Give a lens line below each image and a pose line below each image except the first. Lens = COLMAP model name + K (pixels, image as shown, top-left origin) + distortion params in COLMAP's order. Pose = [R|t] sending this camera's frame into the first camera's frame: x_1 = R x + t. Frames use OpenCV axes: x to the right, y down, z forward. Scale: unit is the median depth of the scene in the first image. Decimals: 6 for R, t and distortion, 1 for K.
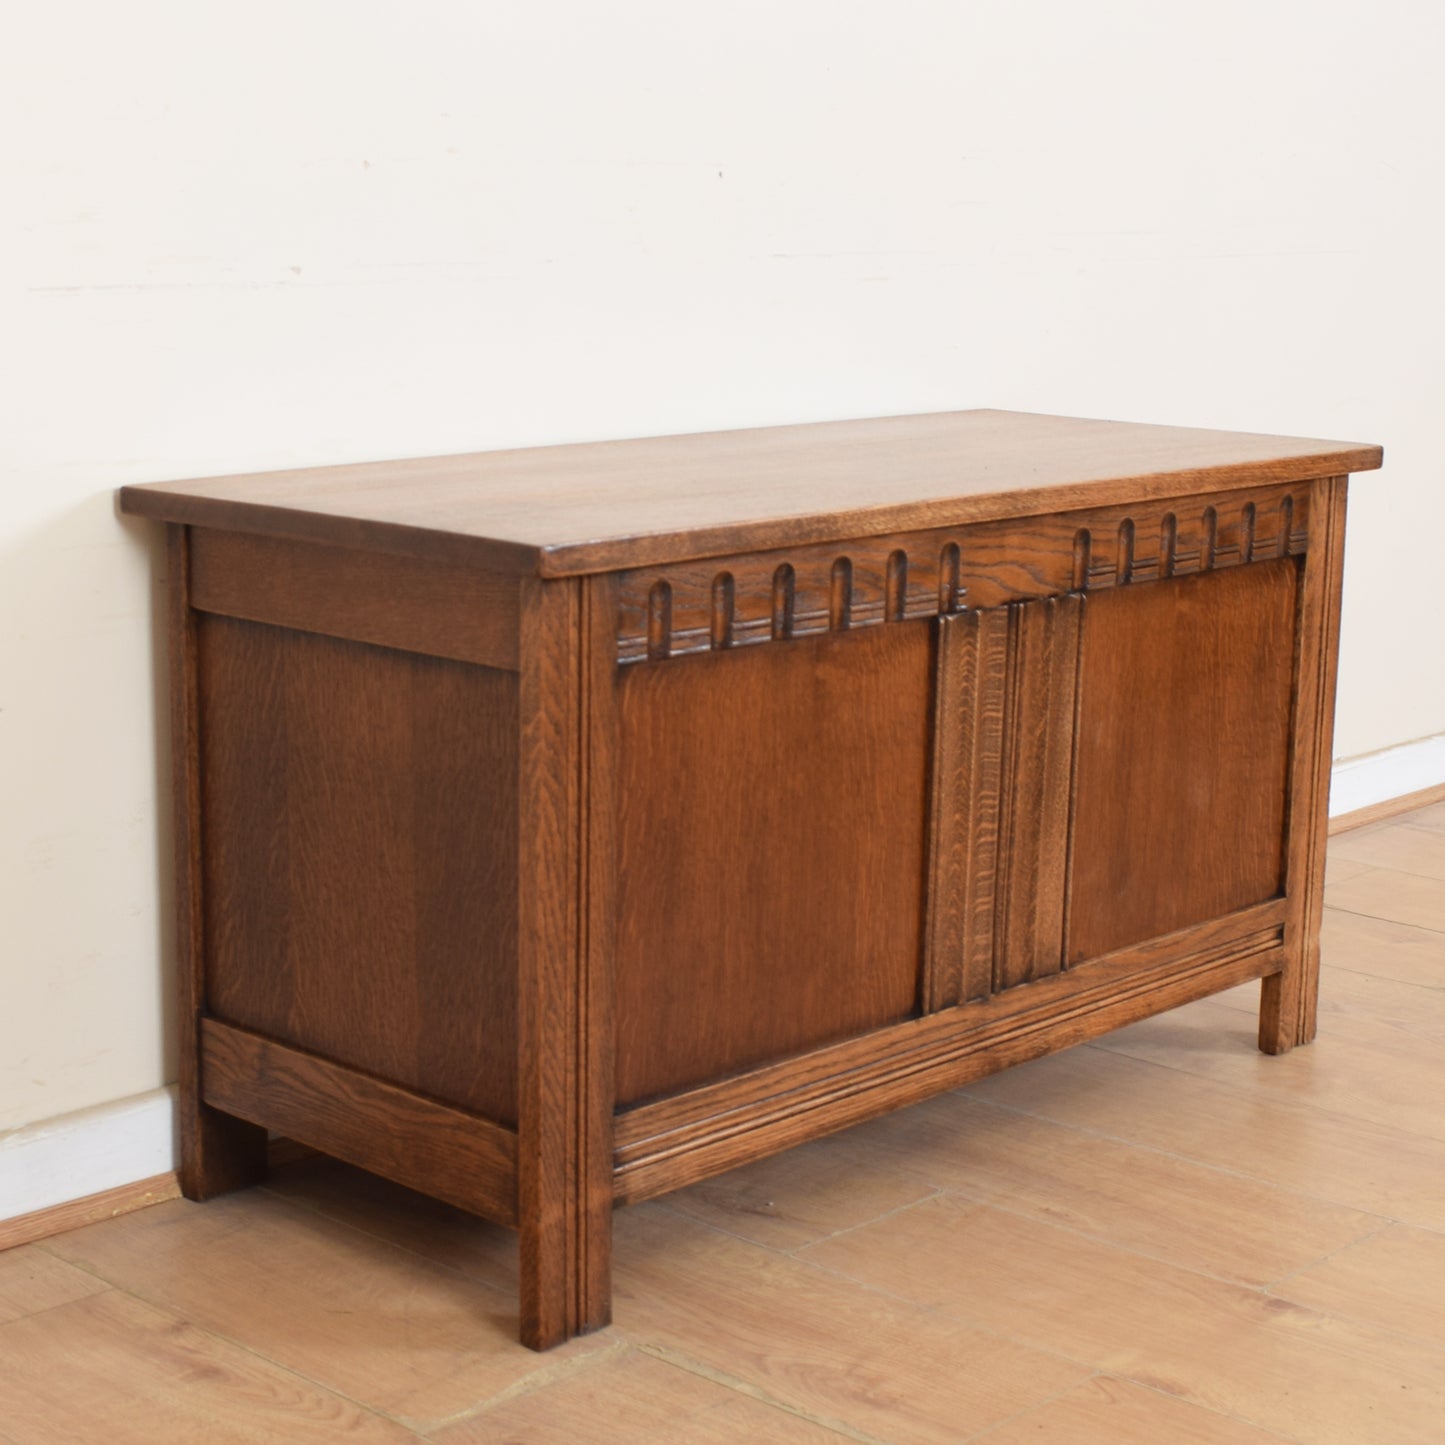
lens RADIAL K [[2760.3, 0, 682.6], [0, 2760.3, 722.0], [0, 0, 1]] dist [-0.051742, -0.163715]
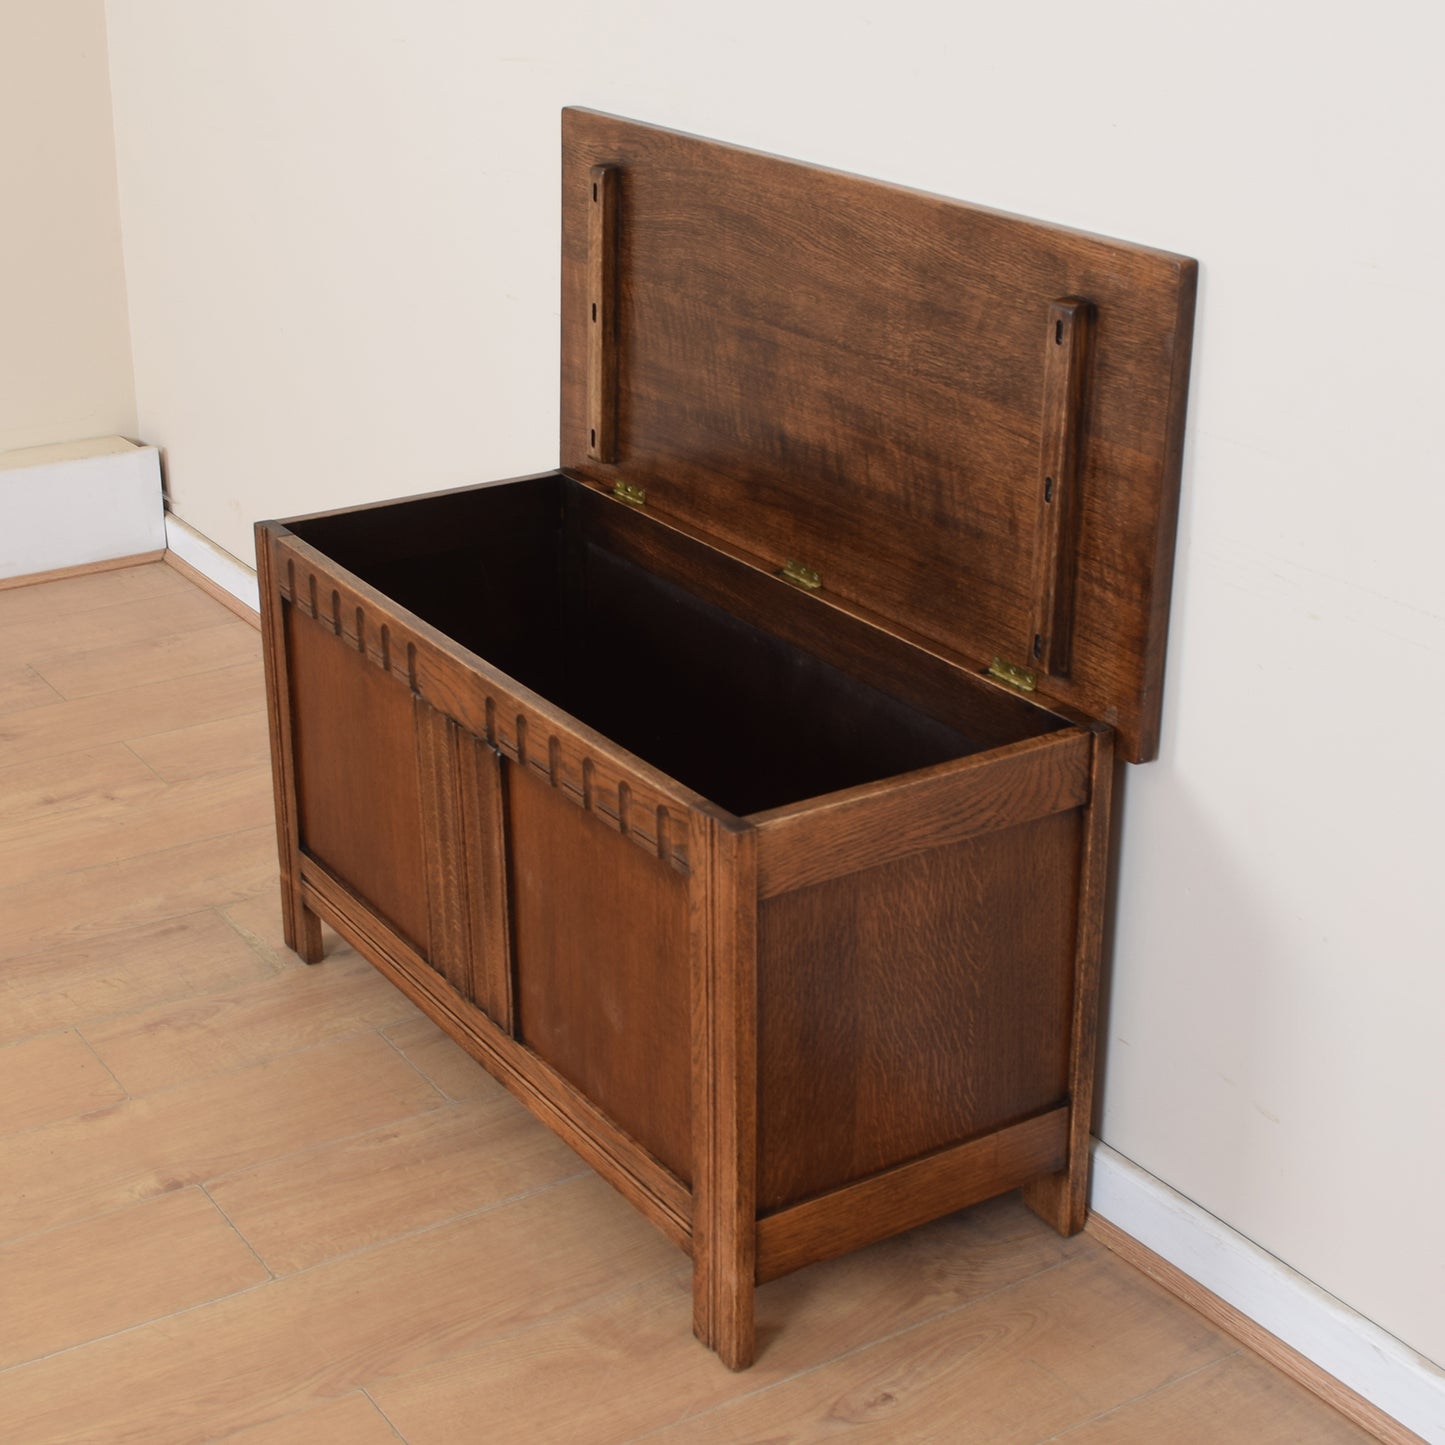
lens RADIAL K [[2473.1, 0, 679.6], [0, 2473.1, 716.7], [0, 0, 1]] dist [-0.024847, 0.138797]
pose [[-0.242215, 0.357853, -0.901816, 1.130492], [-0.186385, 0.895020, 0.405216, -0.529288], [0.952152, 0.266234, -0.150089, 1.276580]]
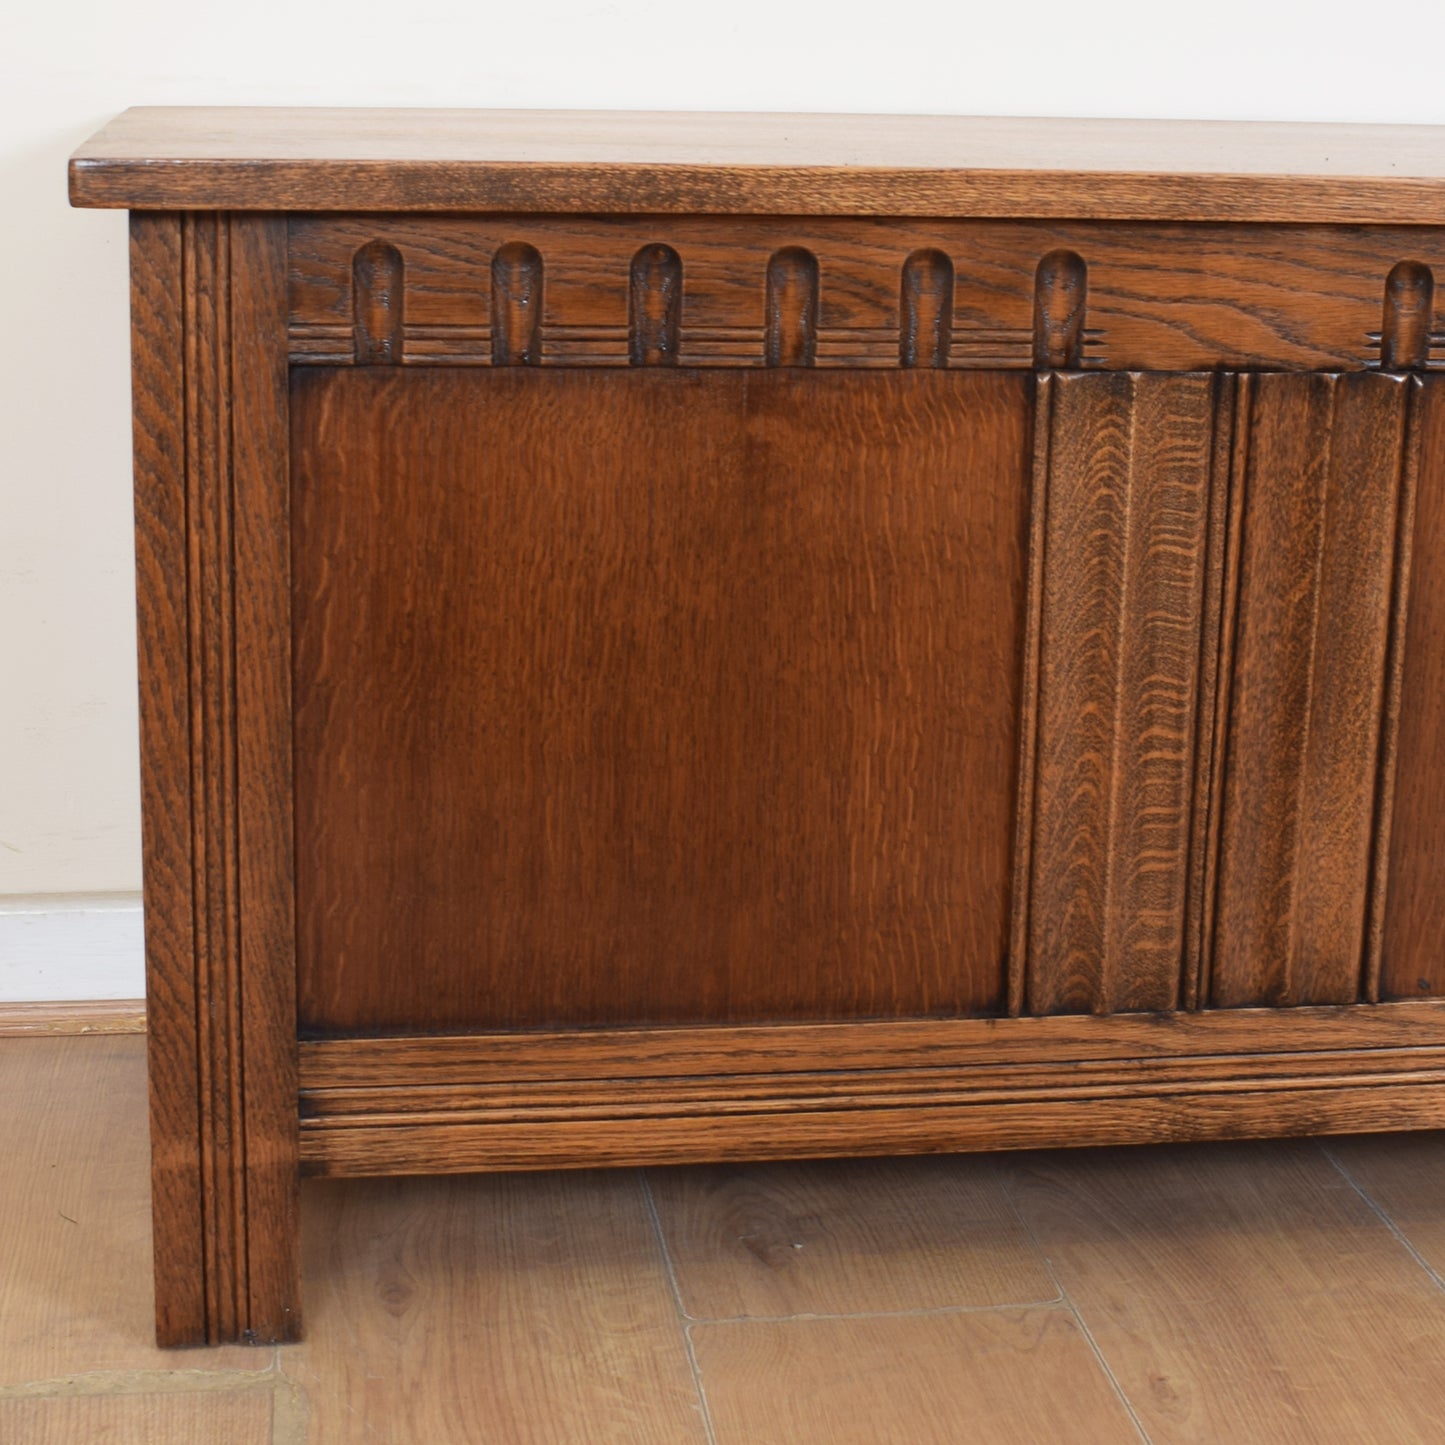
lens RADIAL K [[2806.1, 0, 803.0], [0, 2806.1, 545.8], [0, 0, 1]] dist [-0.068952, -0.090163]
pose [[0.805092, 0.127345, -0.579319, 0.404095], [-0.131746, 0.990677, 0.034680, -0.014356], [0.578334, 0.048402, 0.814363, 0.456373]]
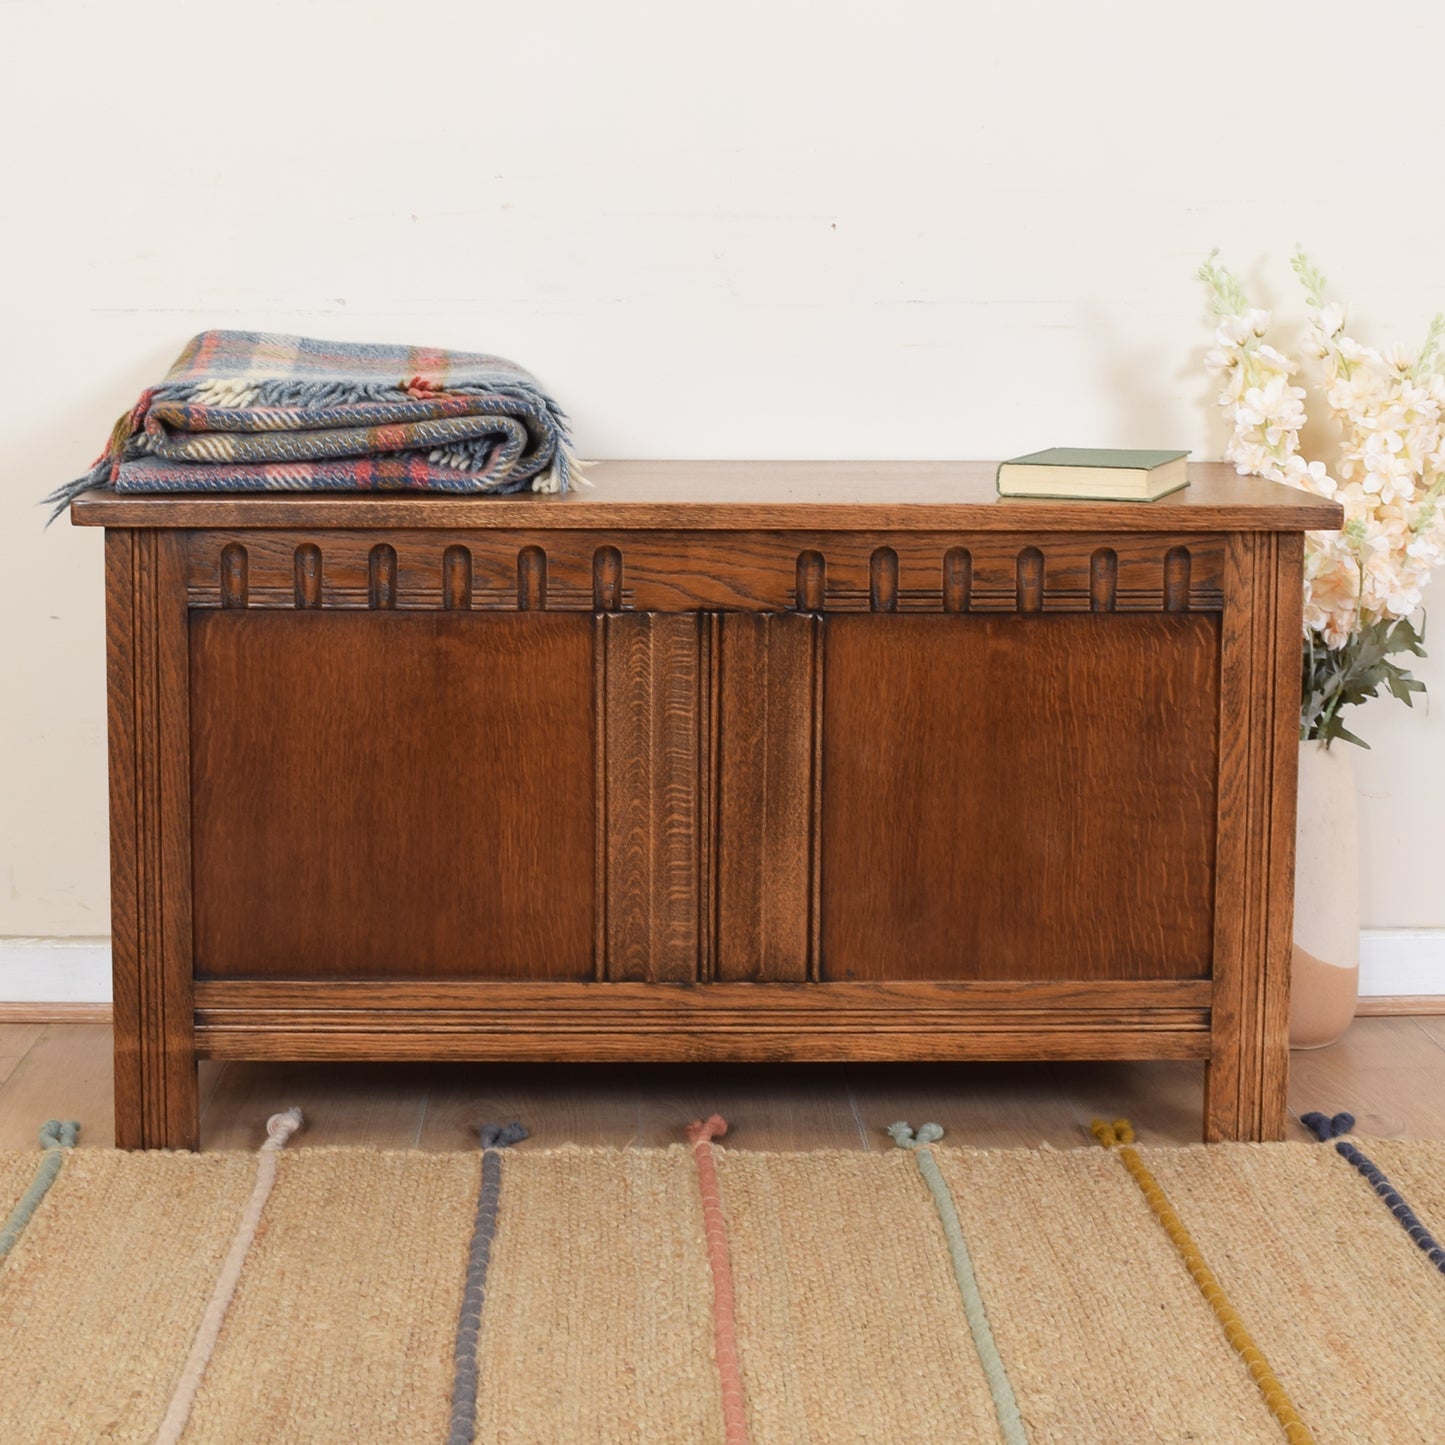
lens RADIAL K [[2744.3, 0, 707.7], [0, 2744.3, 525.2], [0, 0, 1]] dist [-0.078986, 0.003695]
pose [[0.718995, 0.060542, -0.692373, 0.857876], [-0.134095, 0.989565, -0.052723, -0.020331], [0.681956, 0.130752, 0.719611, 0.232515]]
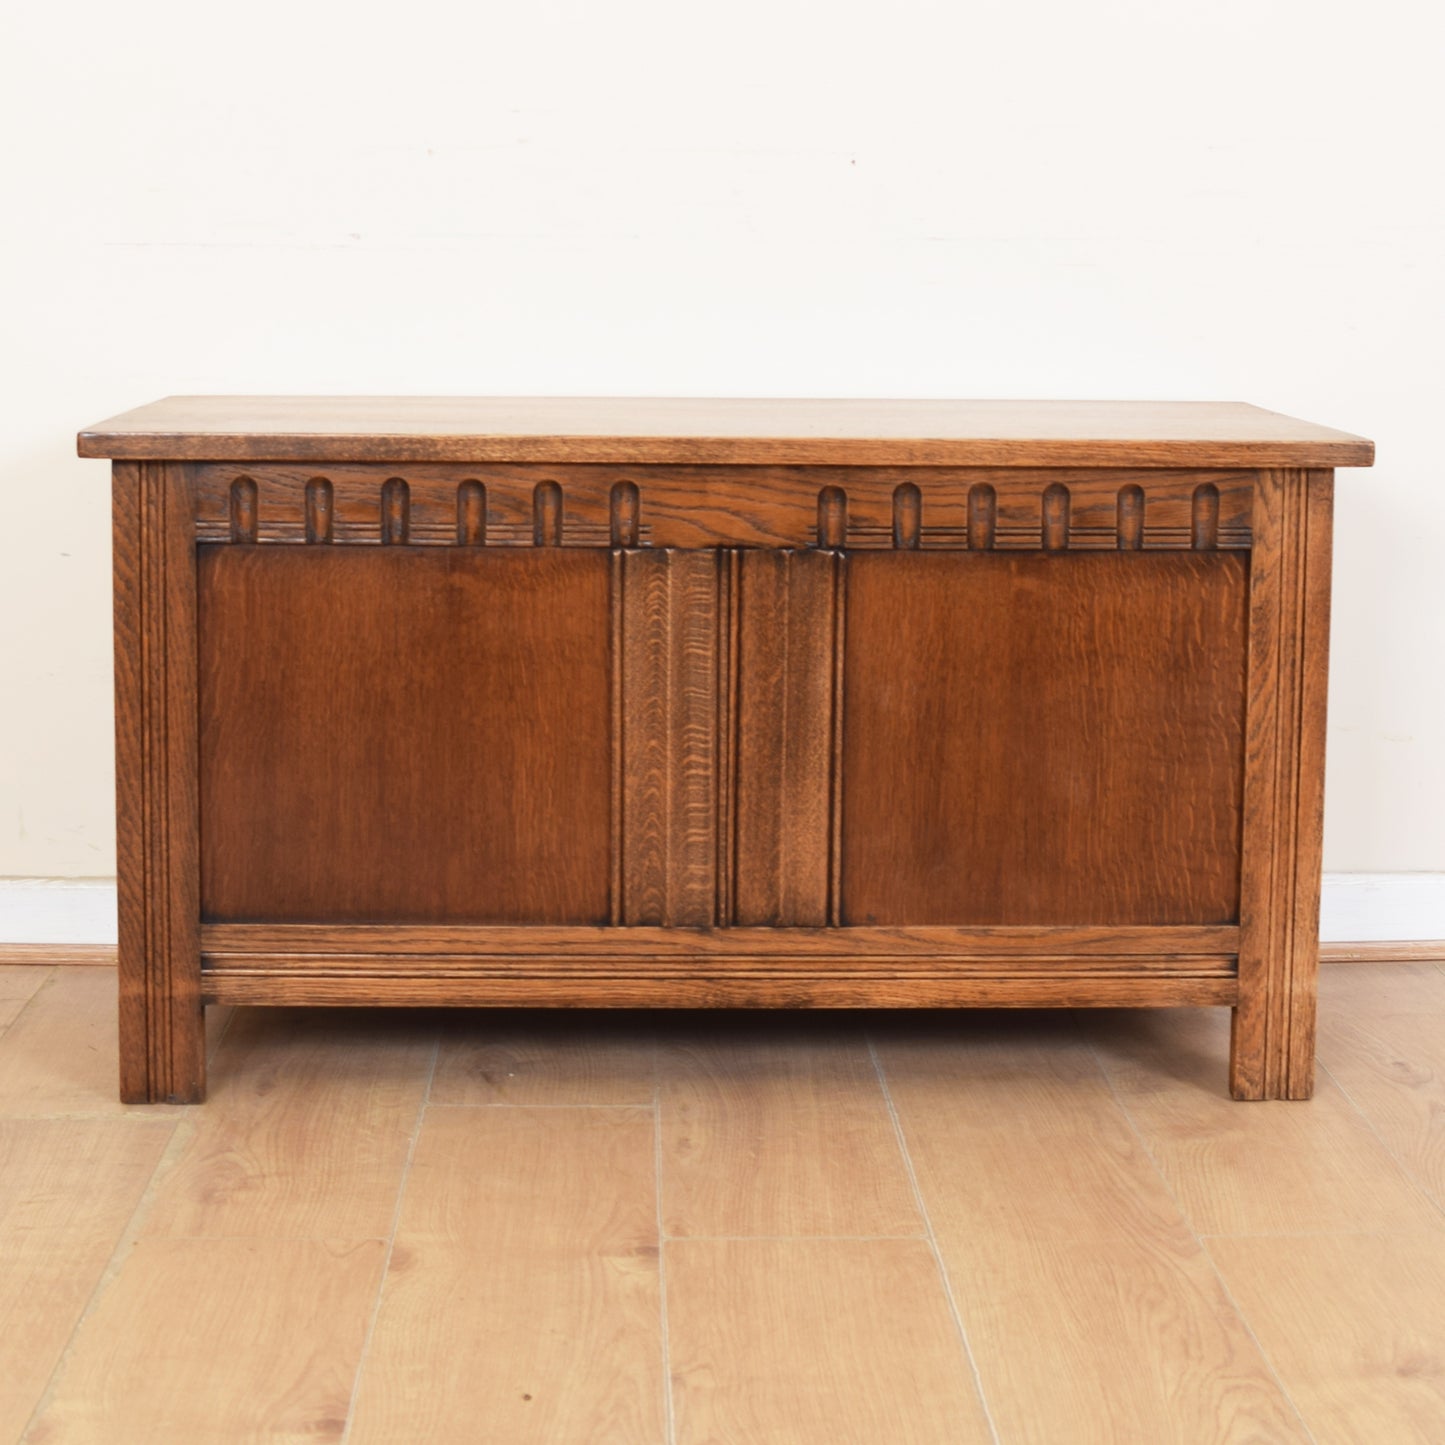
lens RADIAL K [[2625.4, 0, 726.2], [0, 2625.4, 450.1], [0, 0, 1]] dist [-0.082348, 0.013700]
pose [[0.721982, 0.054879, -0.689732, 0.808729], [-0.137096, 0.988432, -0.064861, -0.015366], [0.678194, 0.141388, 0.721153, 0.277948]]
